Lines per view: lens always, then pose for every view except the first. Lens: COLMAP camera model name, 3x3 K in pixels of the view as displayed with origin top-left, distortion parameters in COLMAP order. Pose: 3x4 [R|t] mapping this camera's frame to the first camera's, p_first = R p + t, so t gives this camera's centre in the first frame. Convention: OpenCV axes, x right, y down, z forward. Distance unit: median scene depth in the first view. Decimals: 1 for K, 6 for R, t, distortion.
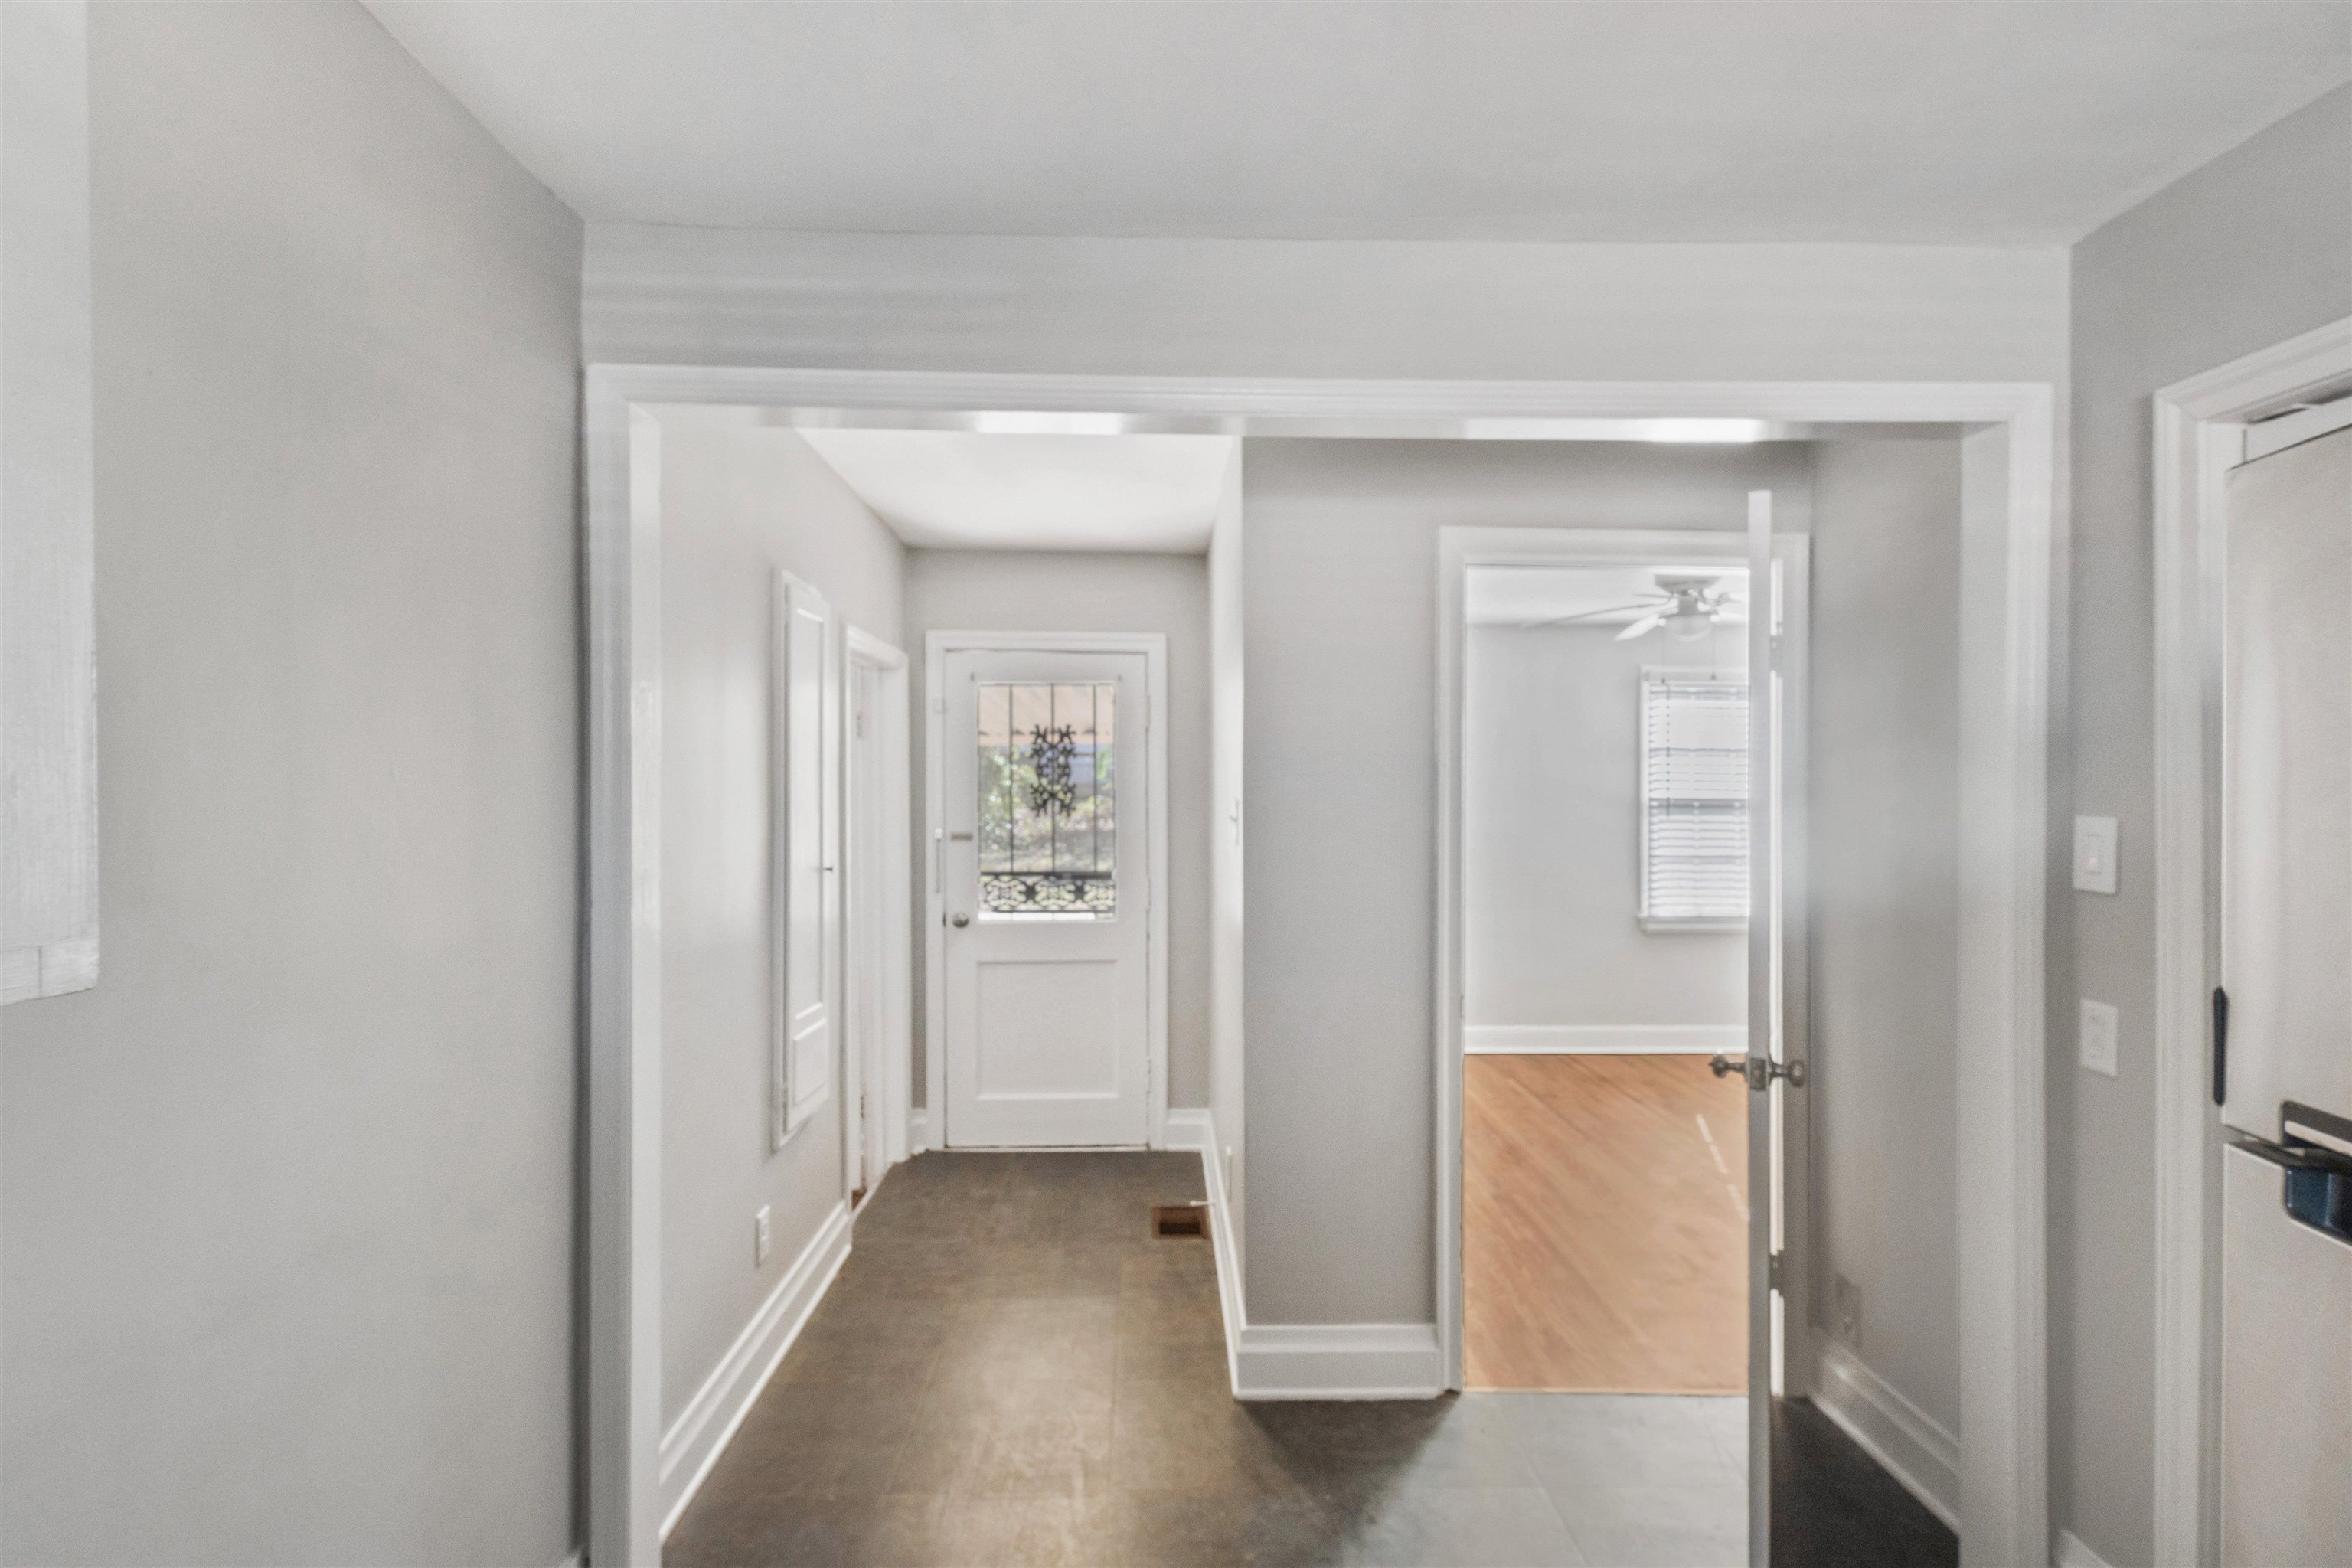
lens RADIAL K [[1136.5, 0, 1184.3], [0, 1136.5, 783.2], [0, 0, 1]] dist [-0.002100, -0.000356]
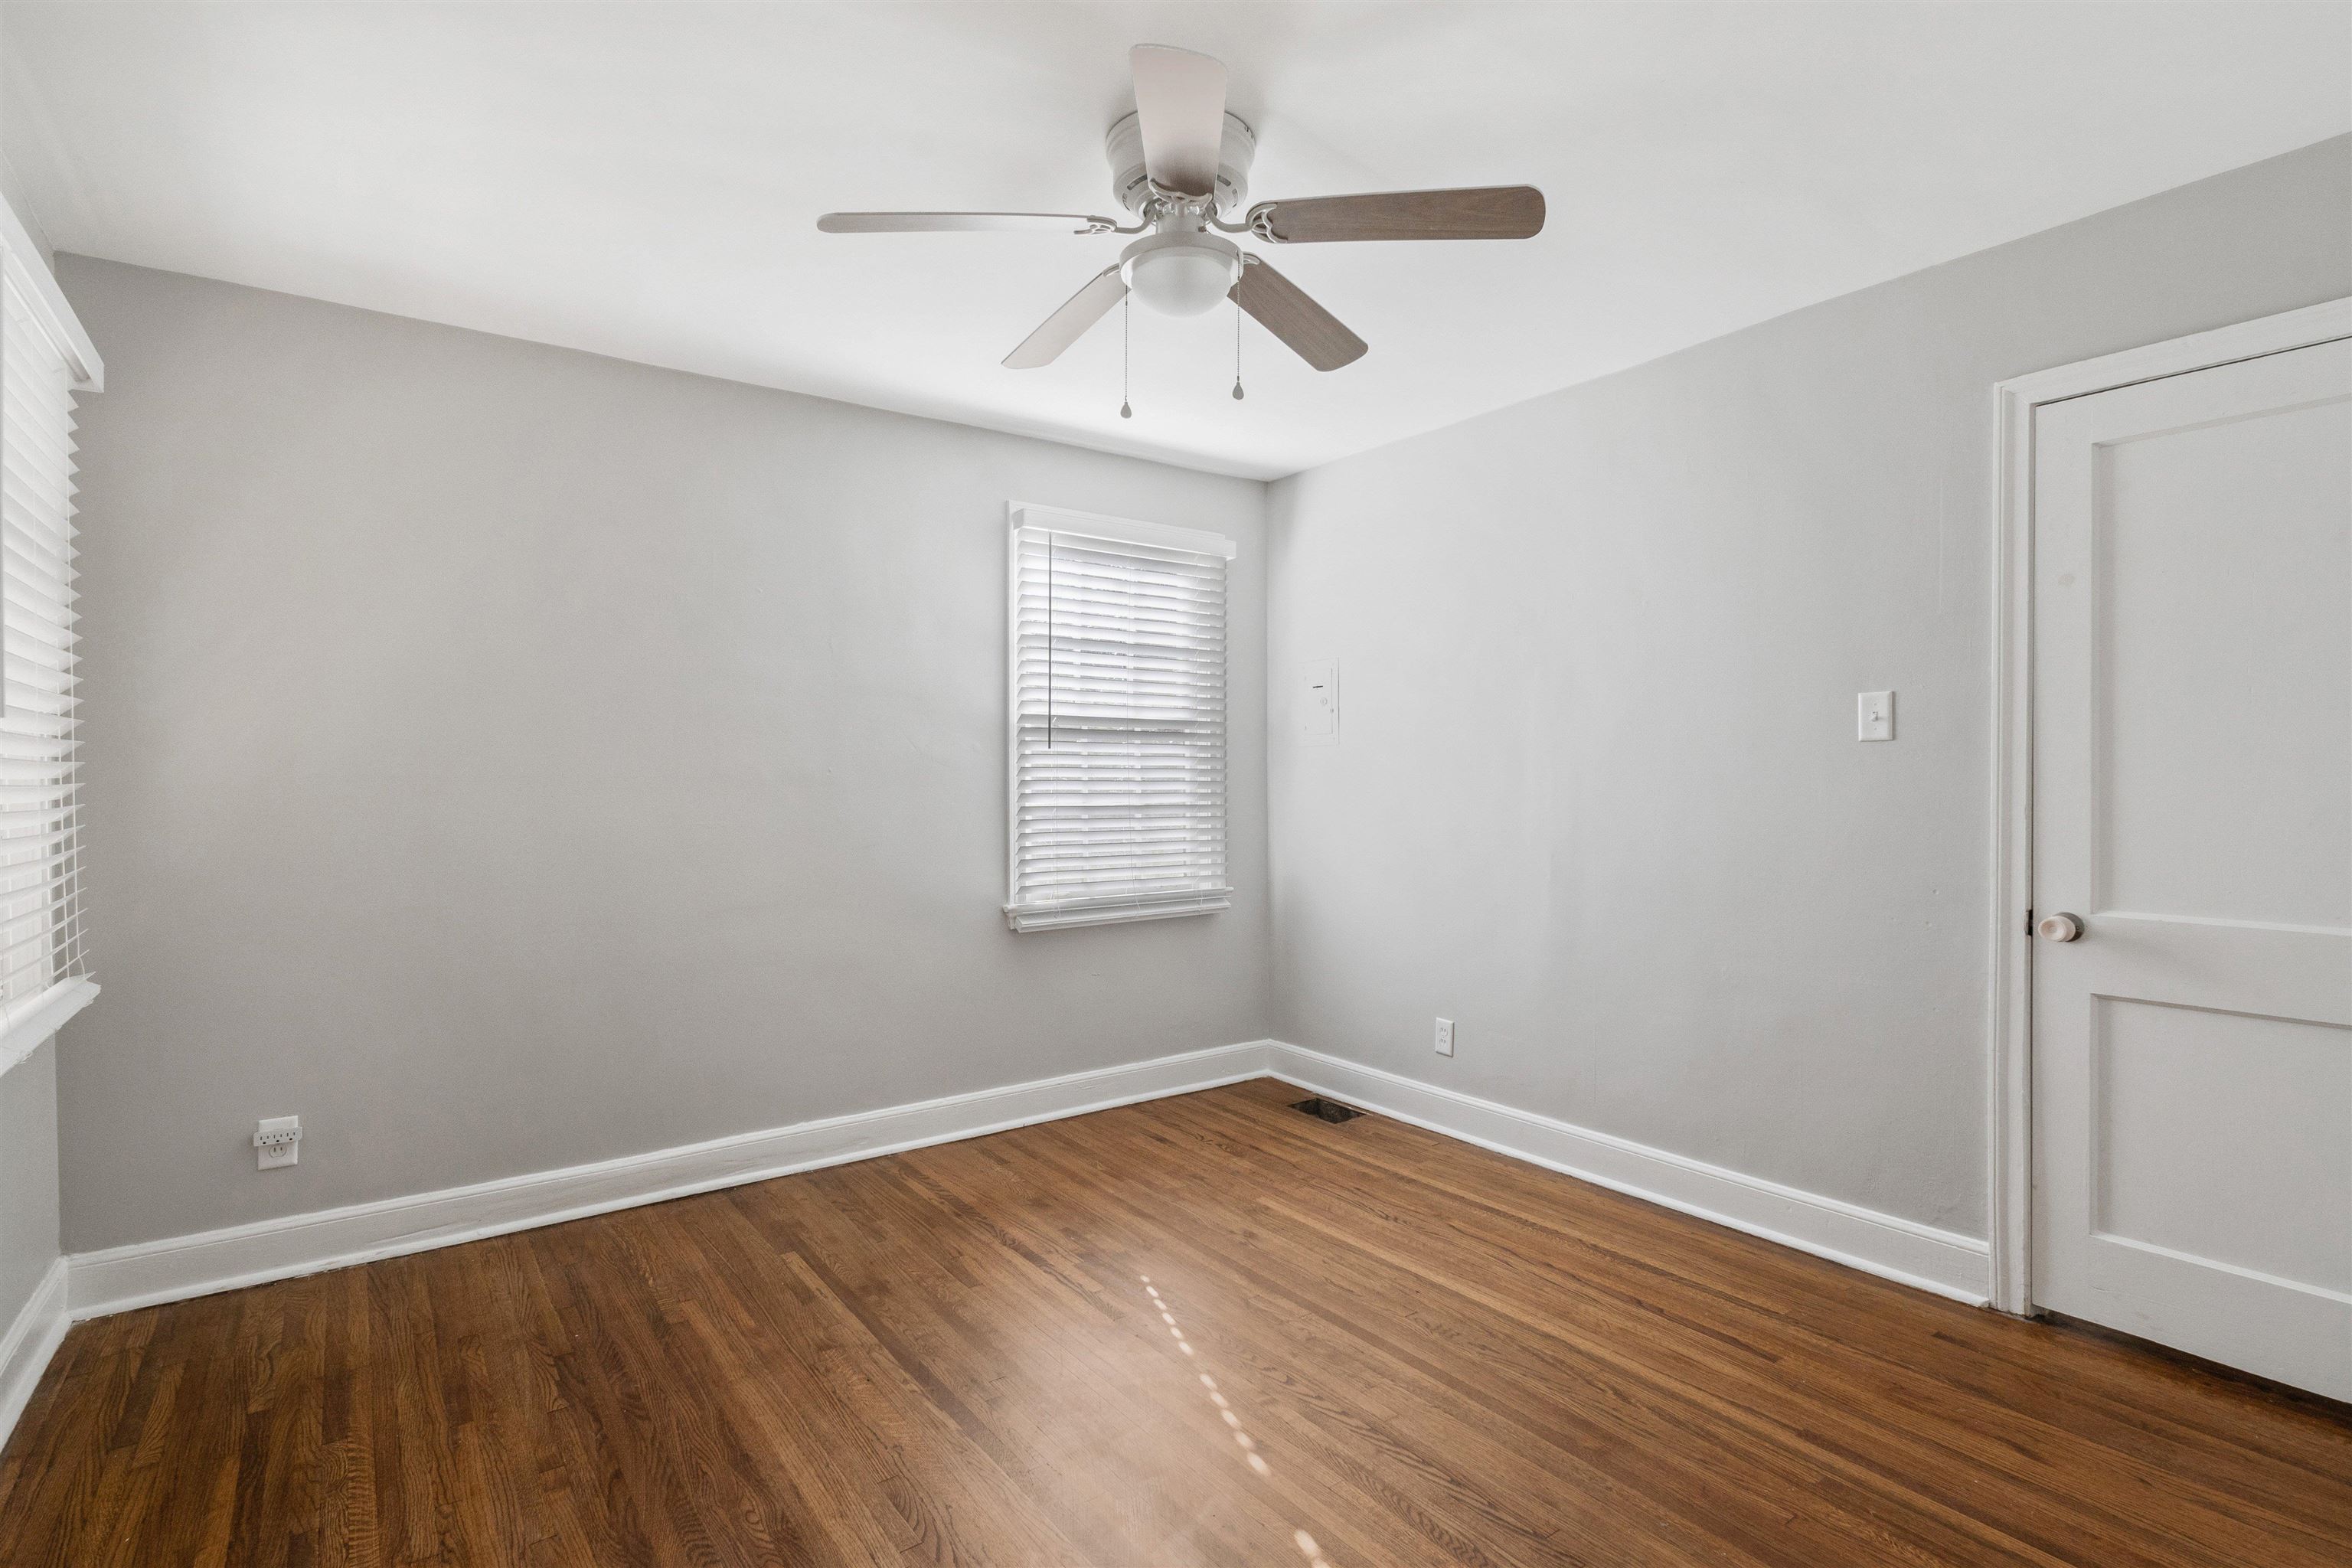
lens RADIAL K [[1136.5, 0, 1178.0], [0, 1136.5, 797.2], [0, 0, 1]] dist [-0.002100, -0.000356]
pose [[0.824322, -0.005666, 0.566093, 0.129928], [-0.006972, 0.999772, 0.020159, 0.044418], [-0.566079, -0.020565, 0.824095, 0.442479]]
